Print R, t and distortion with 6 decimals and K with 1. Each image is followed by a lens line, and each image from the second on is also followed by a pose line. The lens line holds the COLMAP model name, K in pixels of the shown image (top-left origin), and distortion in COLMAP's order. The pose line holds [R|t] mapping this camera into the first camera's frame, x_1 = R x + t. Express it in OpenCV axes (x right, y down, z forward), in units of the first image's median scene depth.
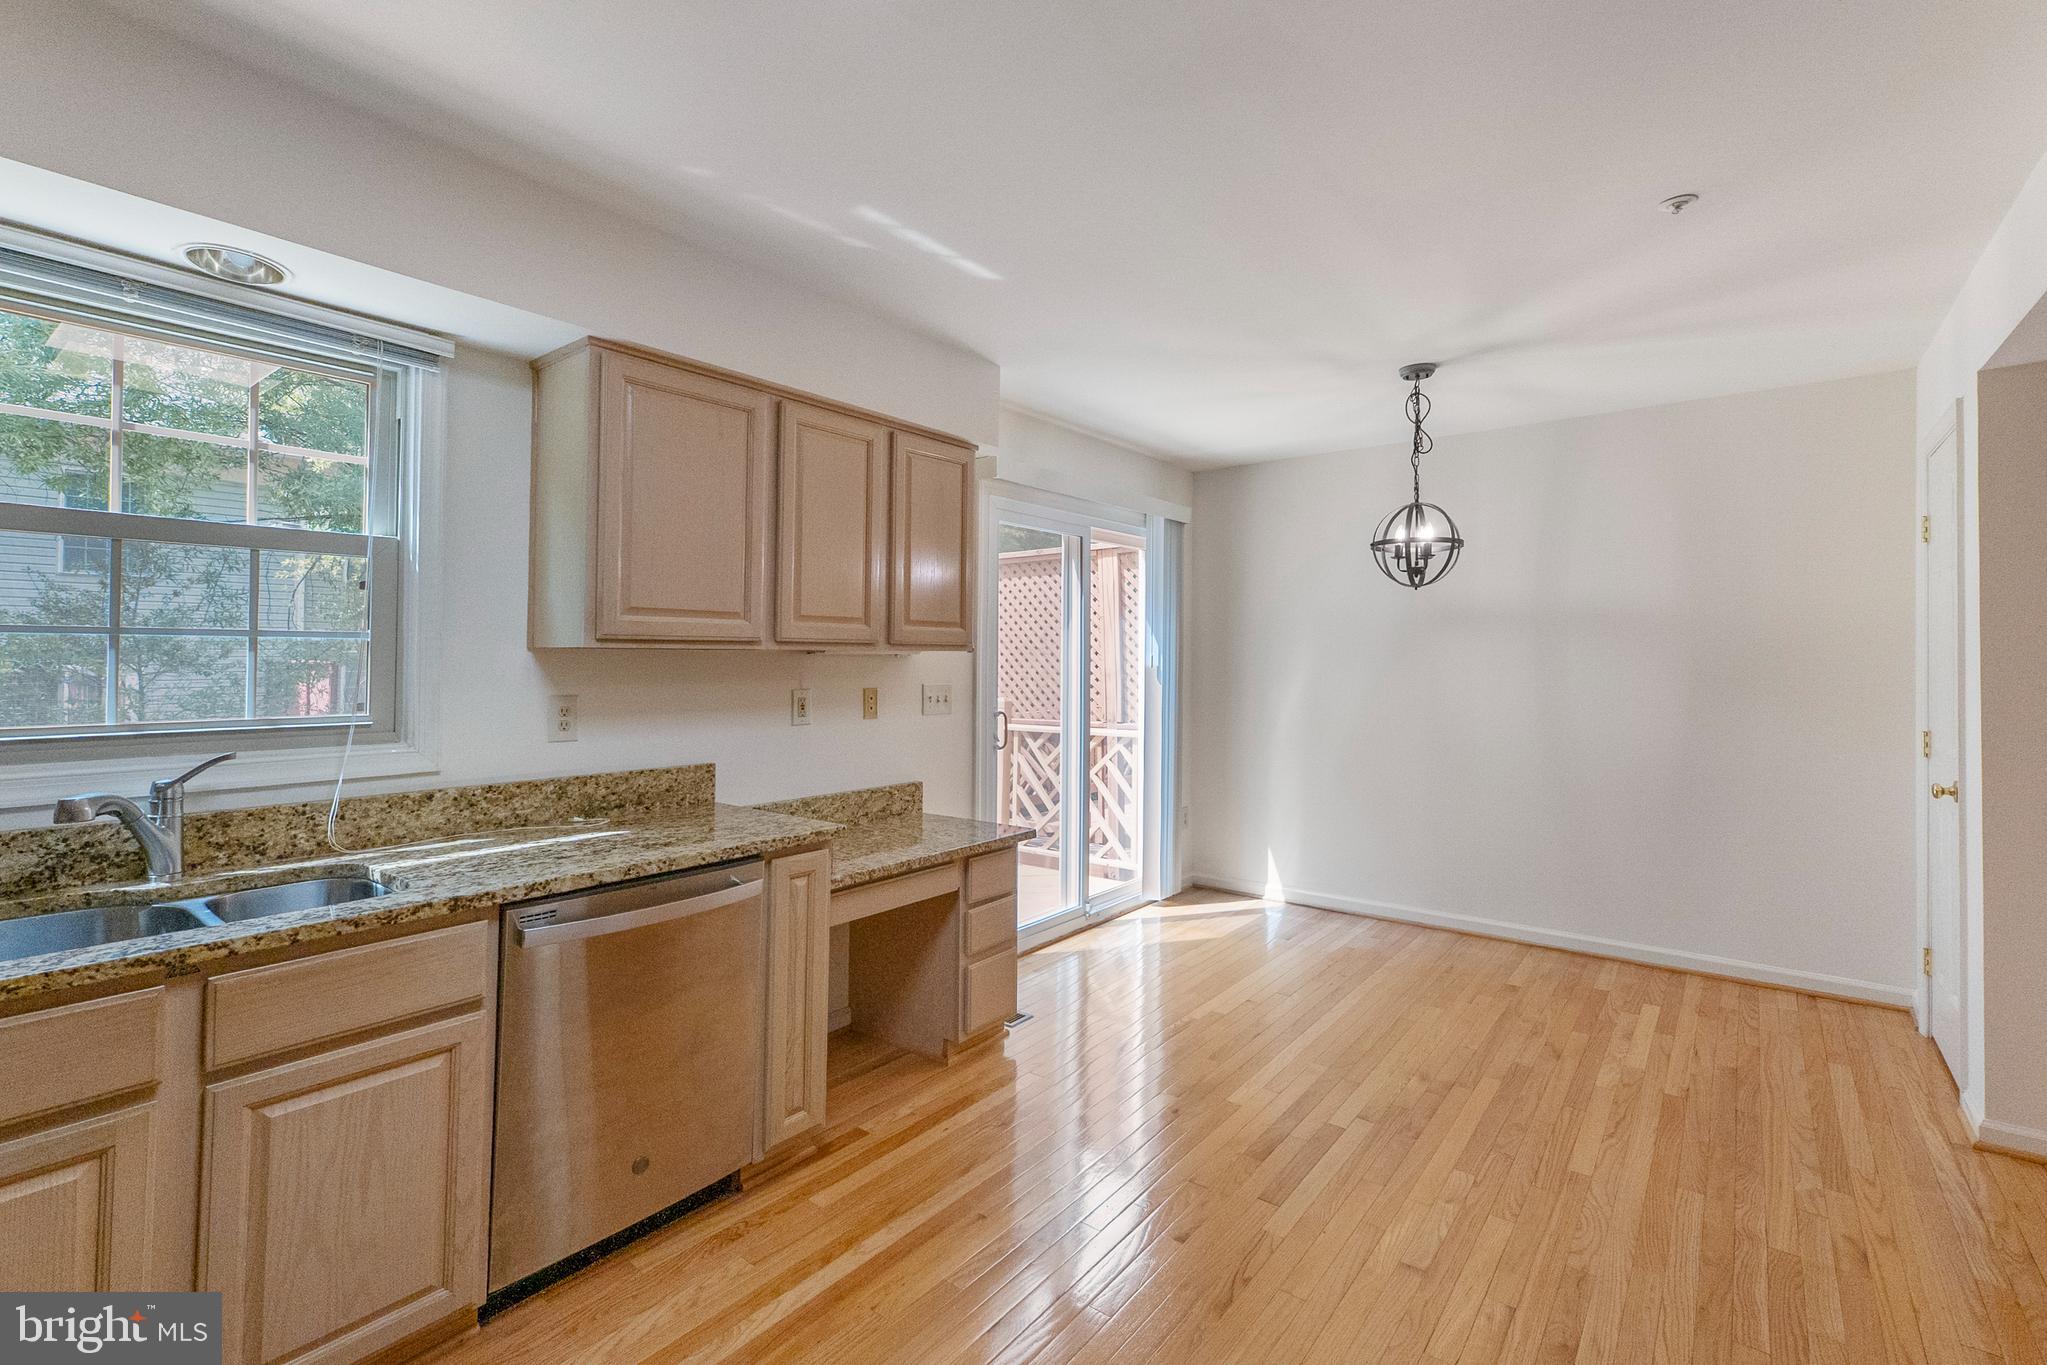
lens RADIAL K [[888.7, 0, 1015.2], [0, 888.7, 660.2], [0, 0, 1]] dist [0.004350, 0.003677]
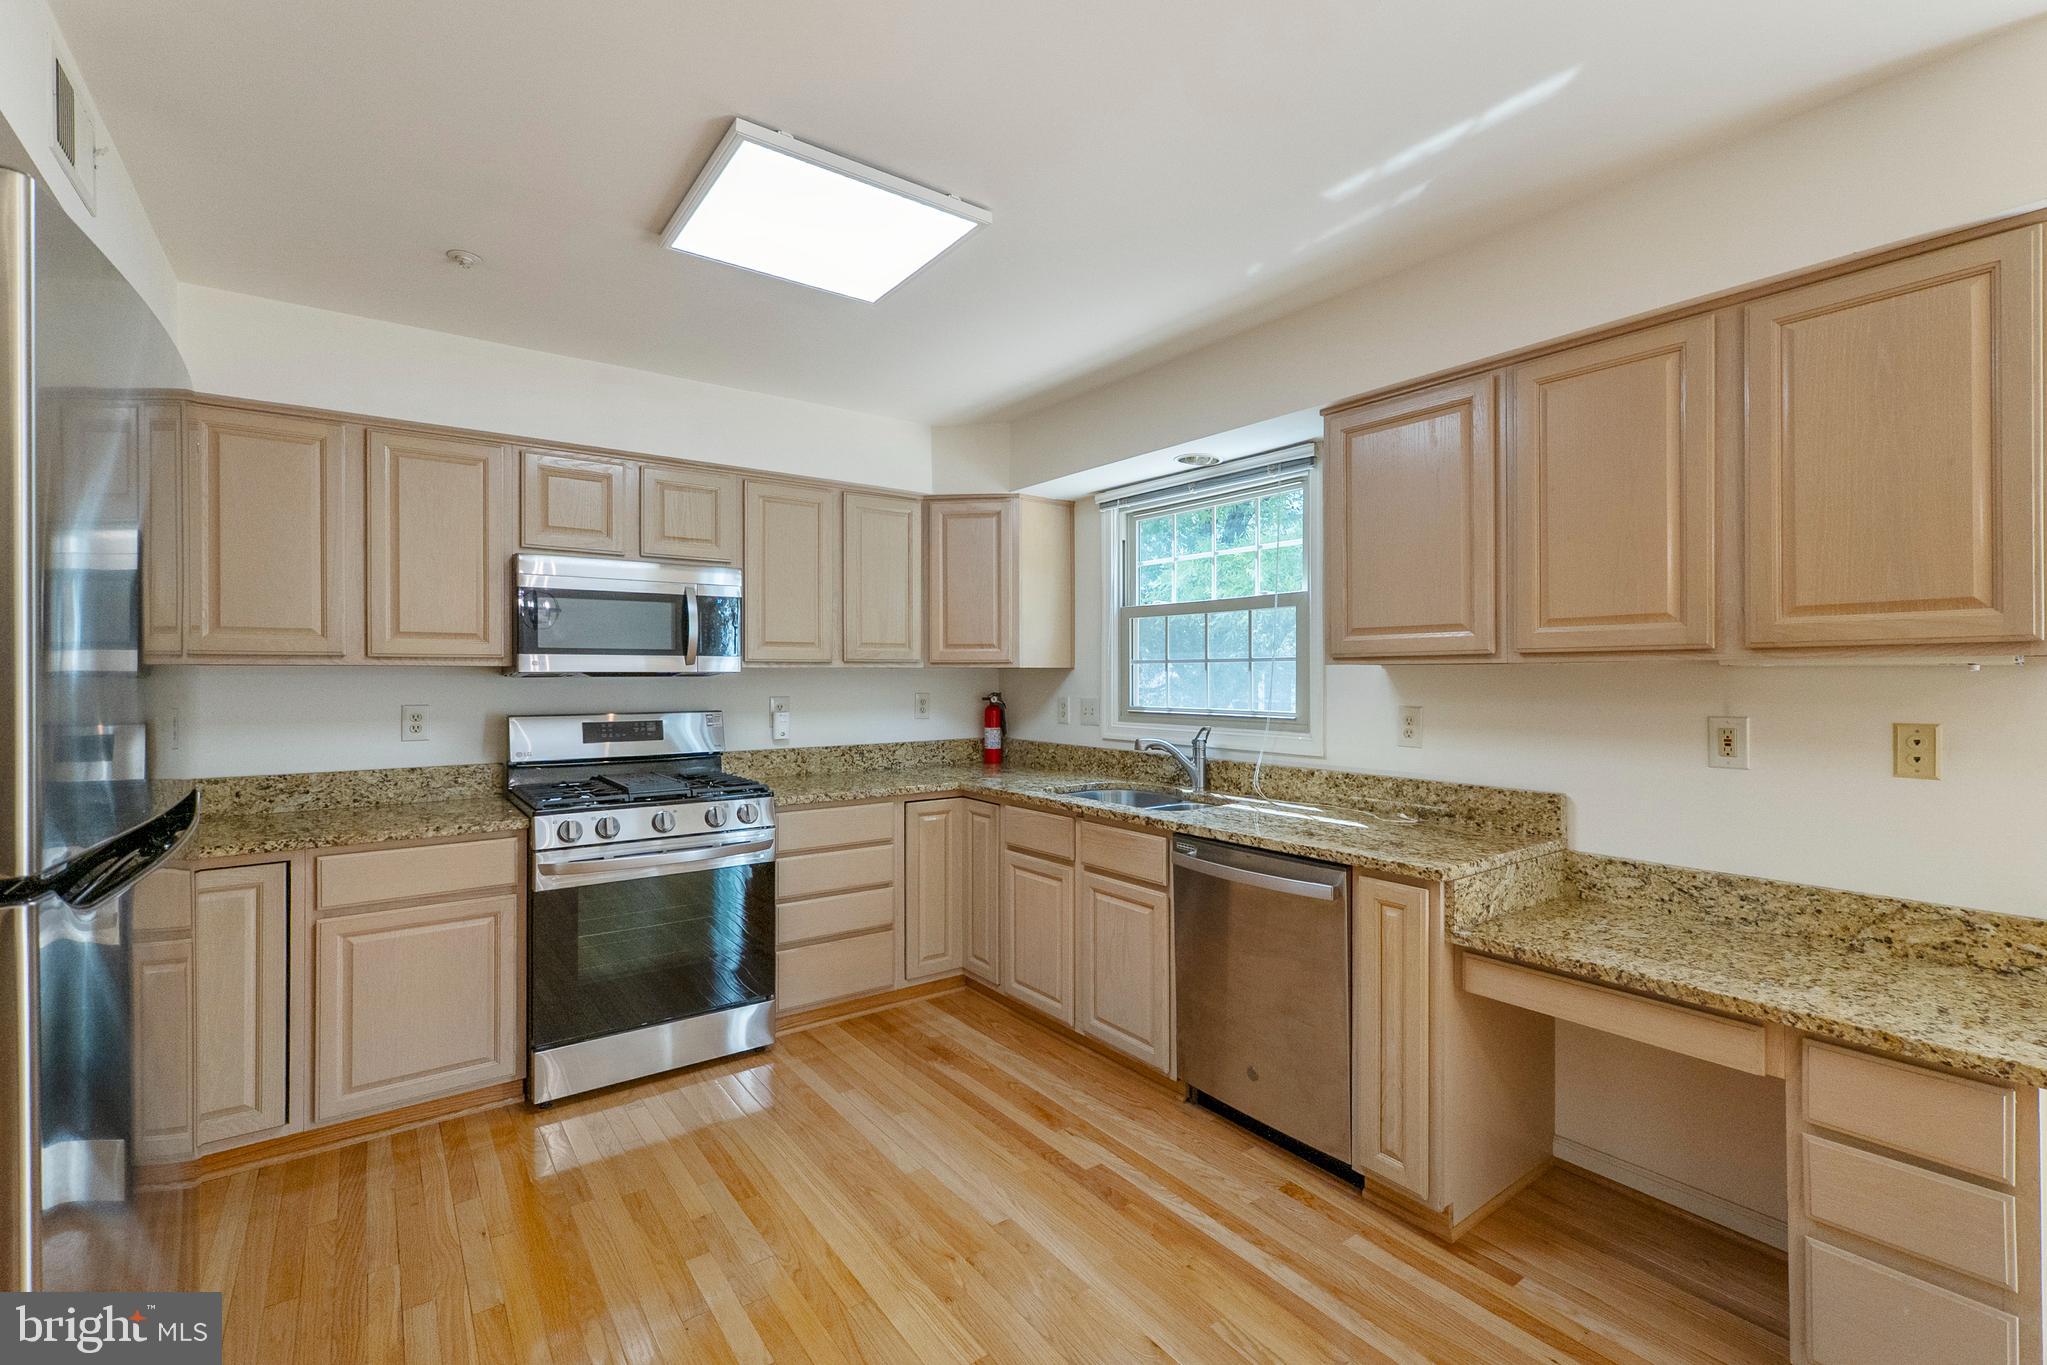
lens RADIAL K [[888.7, 0, 1021.3], [0, 888.7, 673.1], [0, 0, 1]] dist [0.004350, 0.003677]
pose [[-0.250077, -0.006261, -0.968206, 0.490083], [0.000841, 0.999977, -0.006683, 0.002883], [0.968225, -0.002485, -0.250066, 0.551359]]
